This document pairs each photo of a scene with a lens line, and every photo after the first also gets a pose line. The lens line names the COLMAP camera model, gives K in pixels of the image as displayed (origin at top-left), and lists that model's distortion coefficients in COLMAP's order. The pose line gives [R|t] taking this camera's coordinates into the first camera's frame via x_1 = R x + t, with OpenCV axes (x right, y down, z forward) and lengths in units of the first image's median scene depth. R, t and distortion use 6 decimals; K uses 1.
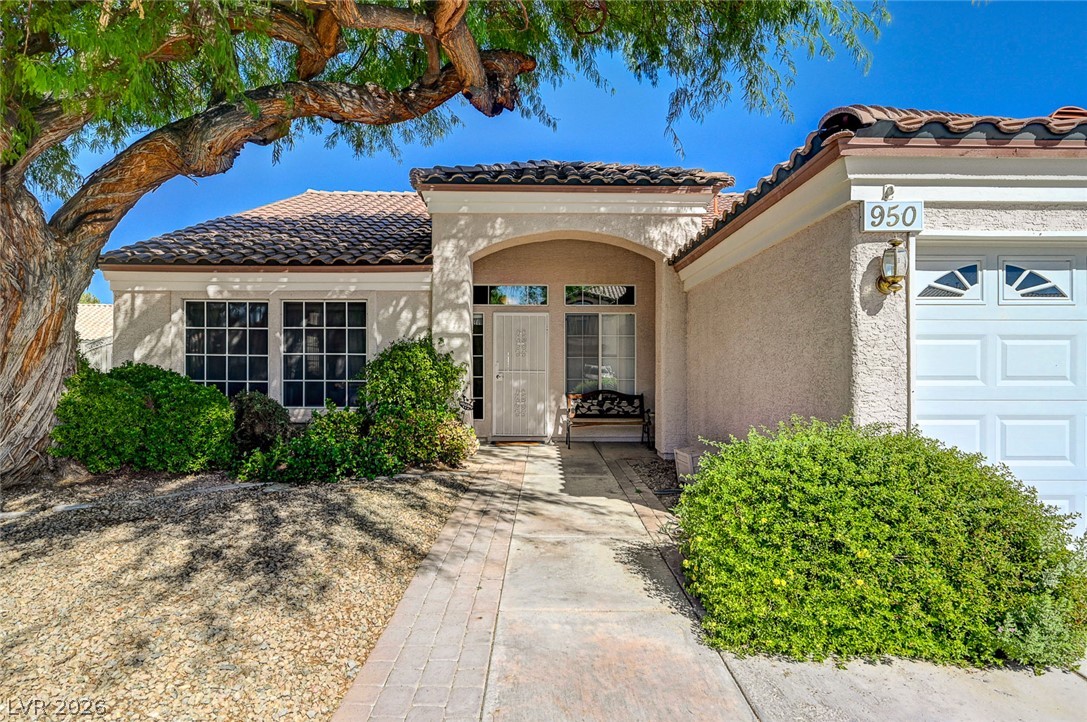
lens RADIAL K [[592.6, 0, 547.4], [0, 592.6, 364.2], [0, 0, 1]] dist [0.001461, -0.000272]
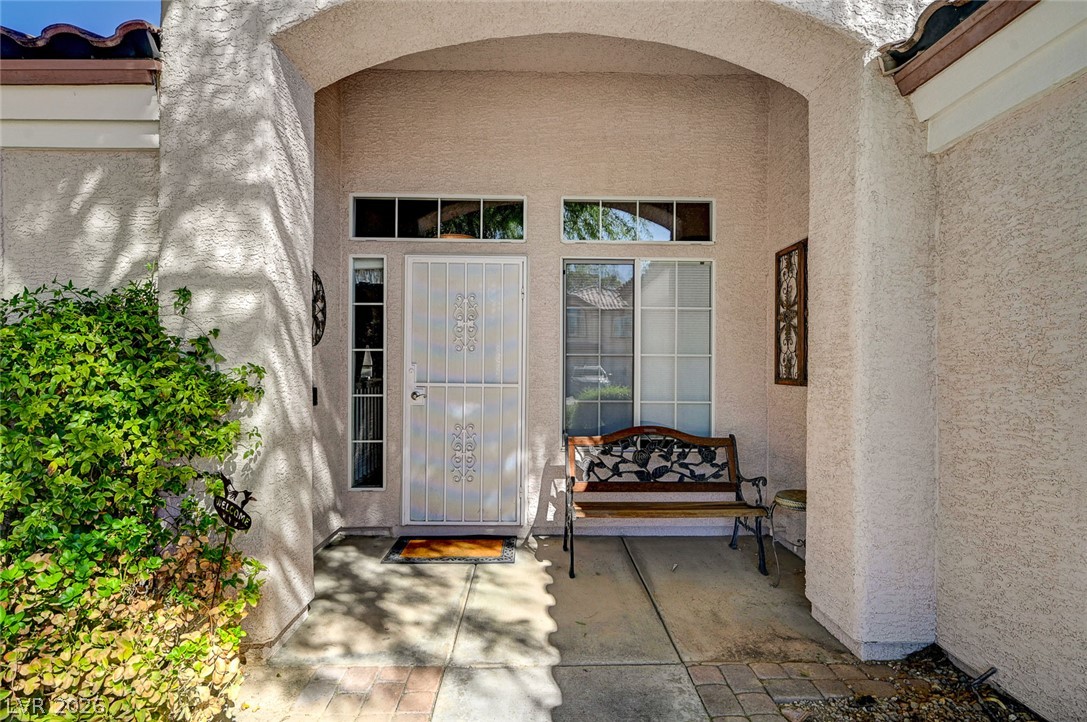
lens RADIAL K [[516.3, 0, 540.4], [0, 516.3, 369.1], [0, 0, 1]] dist [-0.000034, -0.000102]
pose [[0.999922, 0.003730, 0.011957, 0.010048], [-0.003782, 0.999983, 0.004348, -0.002016], [-0.011940, -0.004392, 0.999919, 0.713561]]
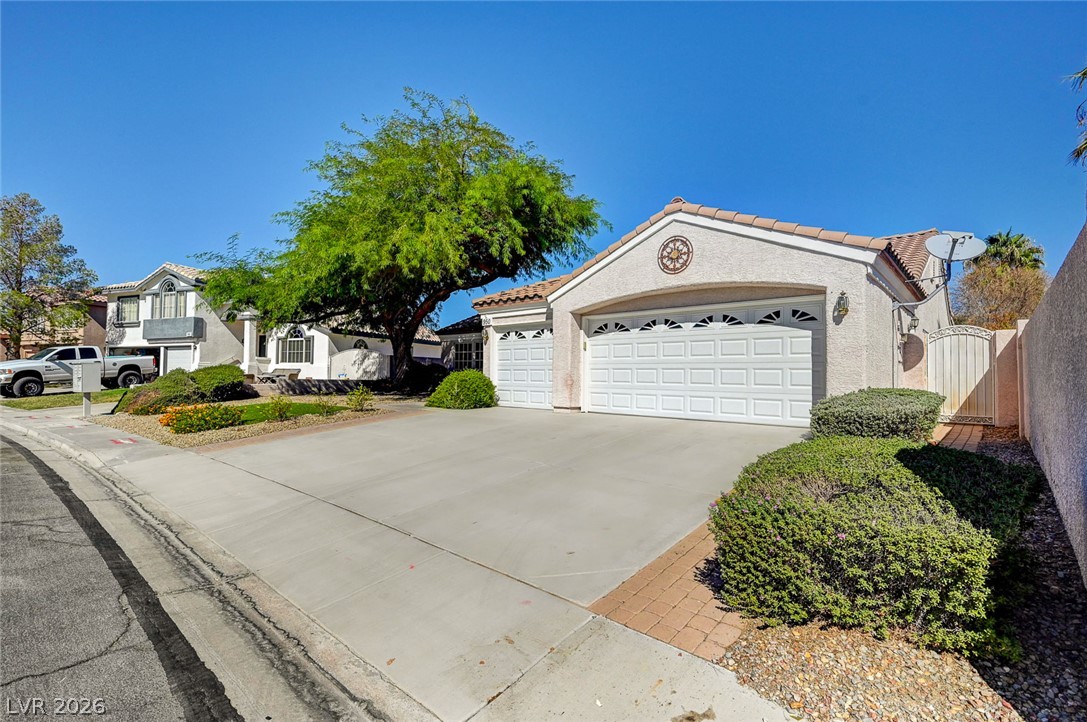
lens RADIAL K [[491.9, 0, 551.5], [0, 491.9, 360.4], [0, 0, 1]] dist [0.003799, -0.000392]
pose [[0.748170, -0.016290, -0.663307, 1.485861], [-0.004365, 0.999556, -0.029471, 0.057549], [0.663492, 0.024945, 0.747767, -0.597336]]
